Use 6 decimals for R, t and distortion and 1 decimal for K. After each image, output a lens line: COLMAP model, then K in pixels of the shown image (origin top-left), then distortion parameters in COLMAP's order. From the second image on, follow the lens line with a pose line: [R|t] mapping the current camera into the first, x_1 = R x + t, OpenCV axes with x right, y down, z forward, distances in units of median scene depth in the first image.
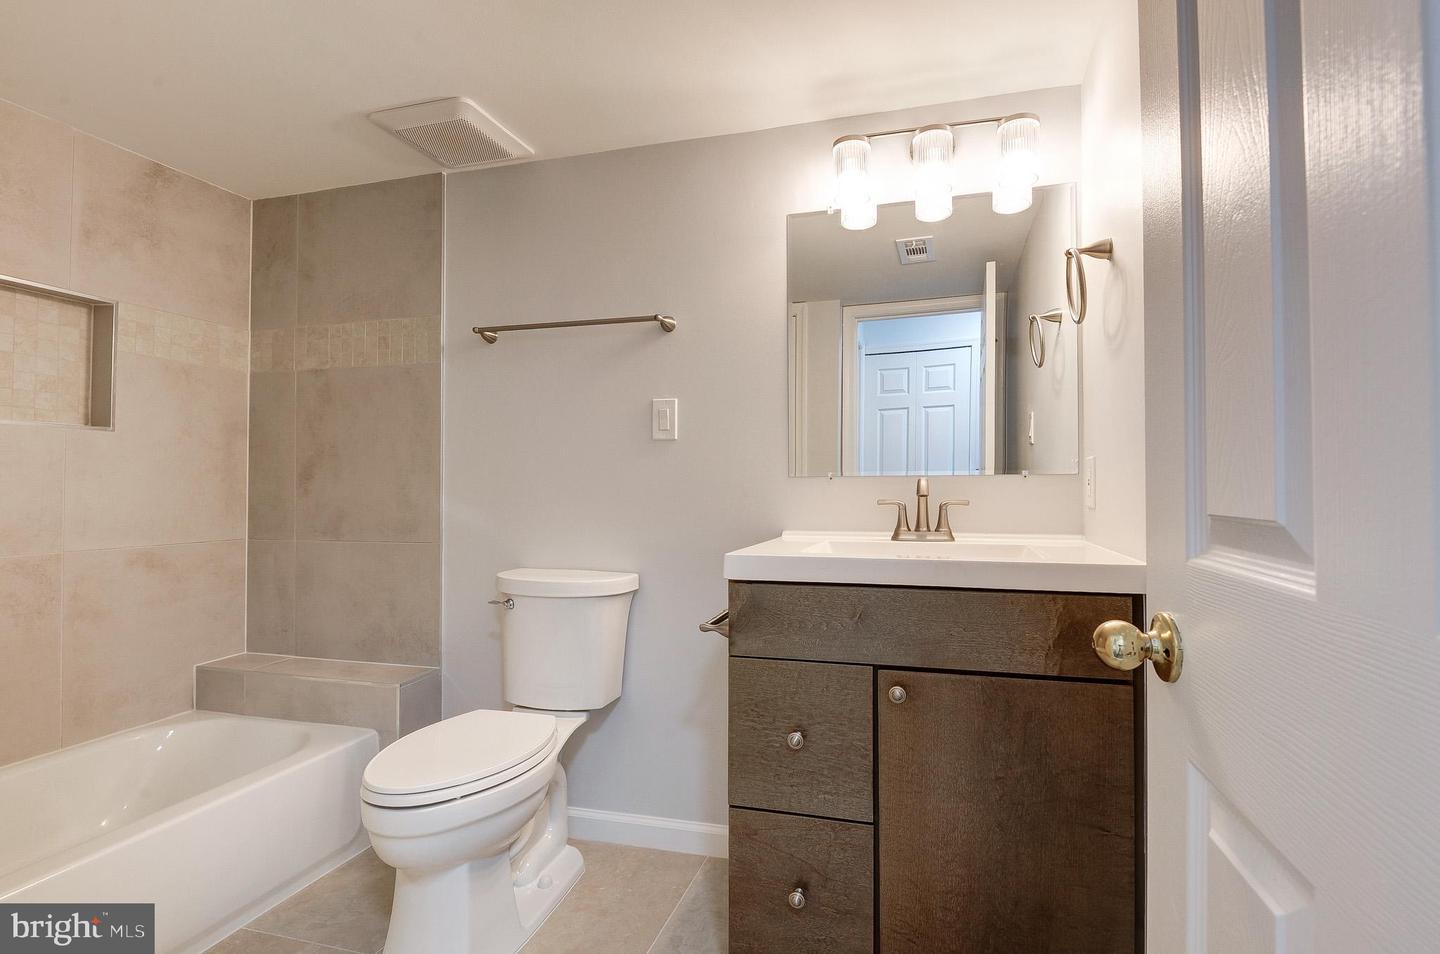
lens RADIAL K [[687.2, 0, 724.8], [0, 687.2, 477.5], [0, 0, 1]] dist [-0.000860, -0.004228]
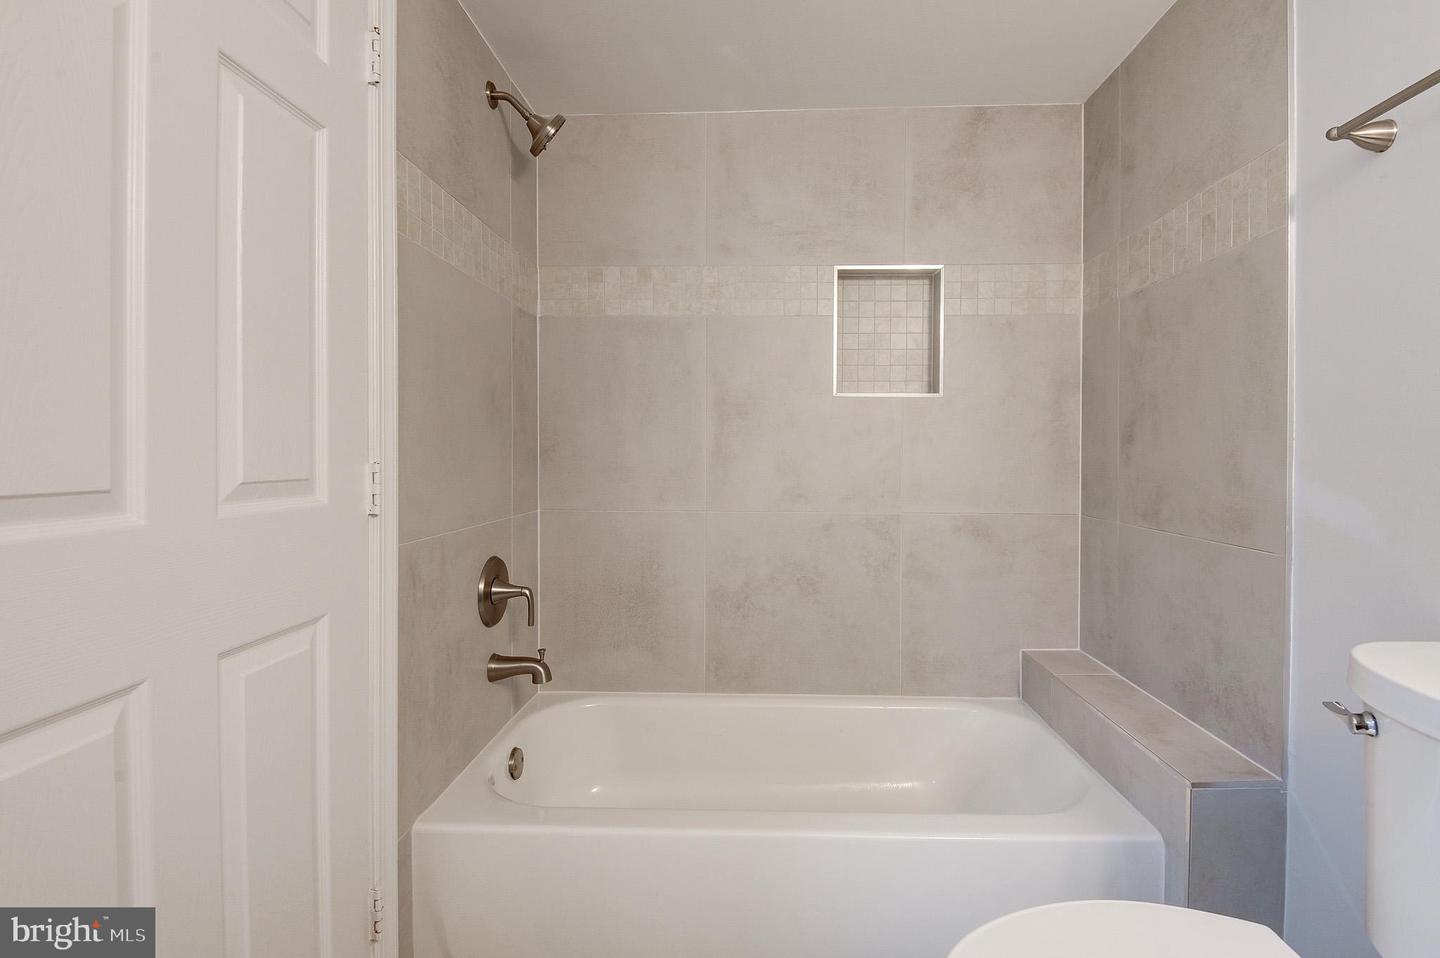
lens RADIAL K [[687.2, 0, 745.7], [0, 687.2, 456.4], [0, 0, 1]] dist [-0.000860, -0.004228]
pose [[0.269631, 0.009906, -0.962913, -0.003005], [0.012660, 0.999824, 0.013831, 0.002690], [0.962880, -0.015919, 0.269459, 0.419114]]
